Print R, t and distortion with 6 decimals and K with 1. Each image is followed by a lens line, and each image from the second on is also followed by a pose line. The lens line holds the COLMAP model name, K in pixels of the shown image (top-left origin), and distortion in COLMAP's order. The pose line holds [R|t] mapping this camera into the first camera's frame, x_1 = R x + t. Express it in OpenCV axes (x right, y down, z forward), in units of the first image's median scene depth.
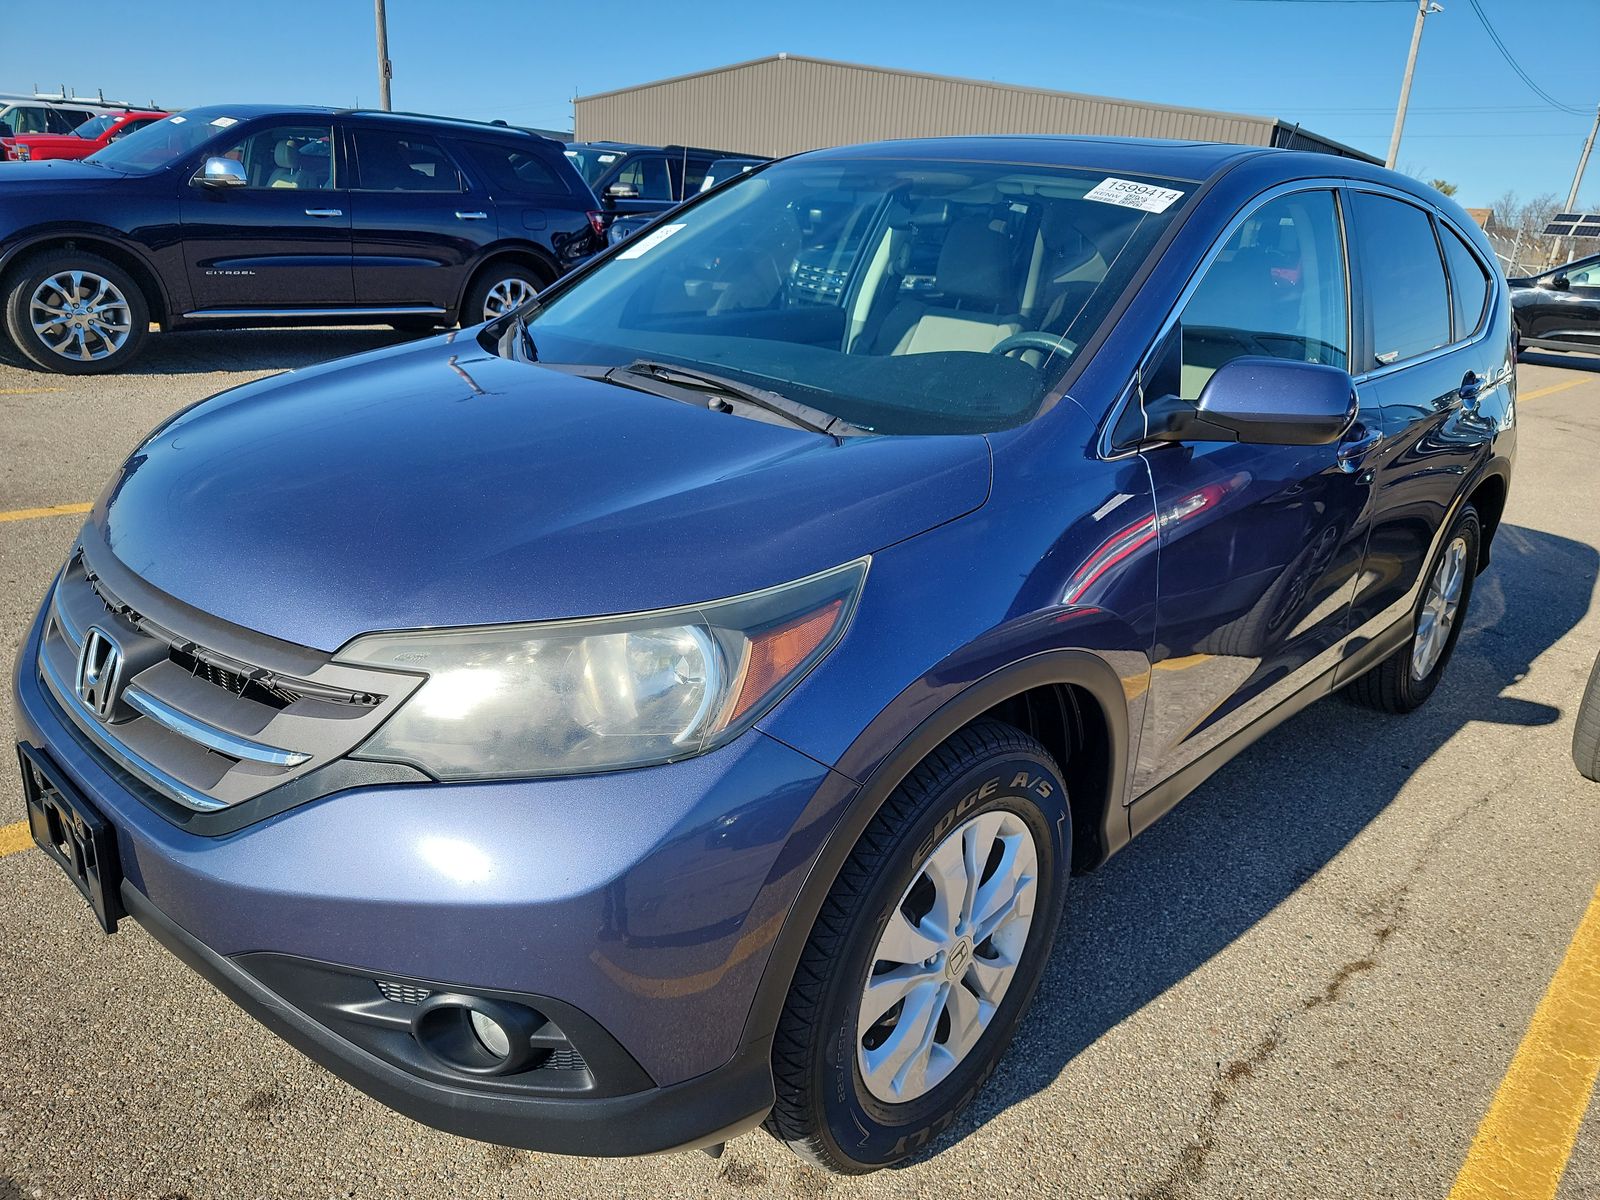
lens RADIAL K [[1118.8, 0, 801.3], [0, 1118.8, 593.9], [0, 0, 1]] dist [0.043114, -0.026958]
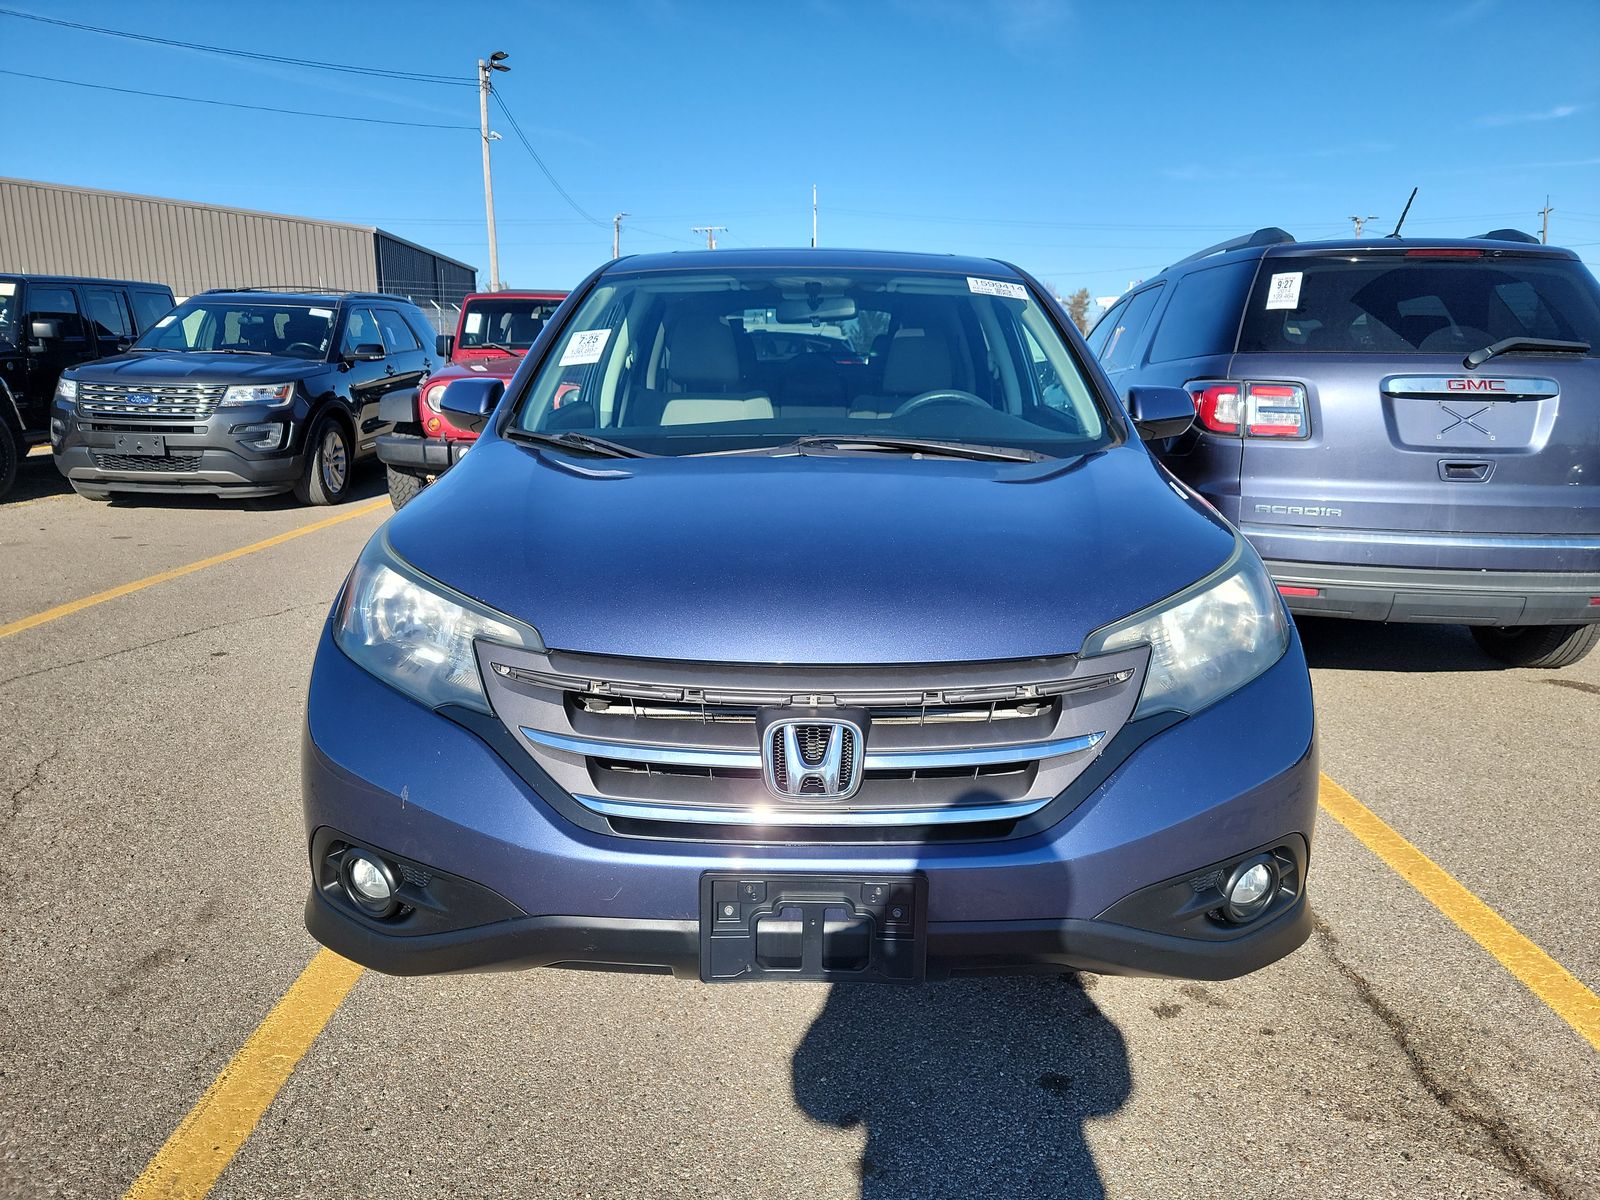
lens RADIAL K [[1118.8, 0, 795.9], [0, 1118.8, 593.0], [0, 0, 1]] dist [0.043114, -0.026958]
pose [[0.753470, -0.194273, 0.628125, -0.163609], [0.246130, 0.969226, 0.004527, -0.010856], [-0.609675, 0.151189, 0.778099, 0.023768]]
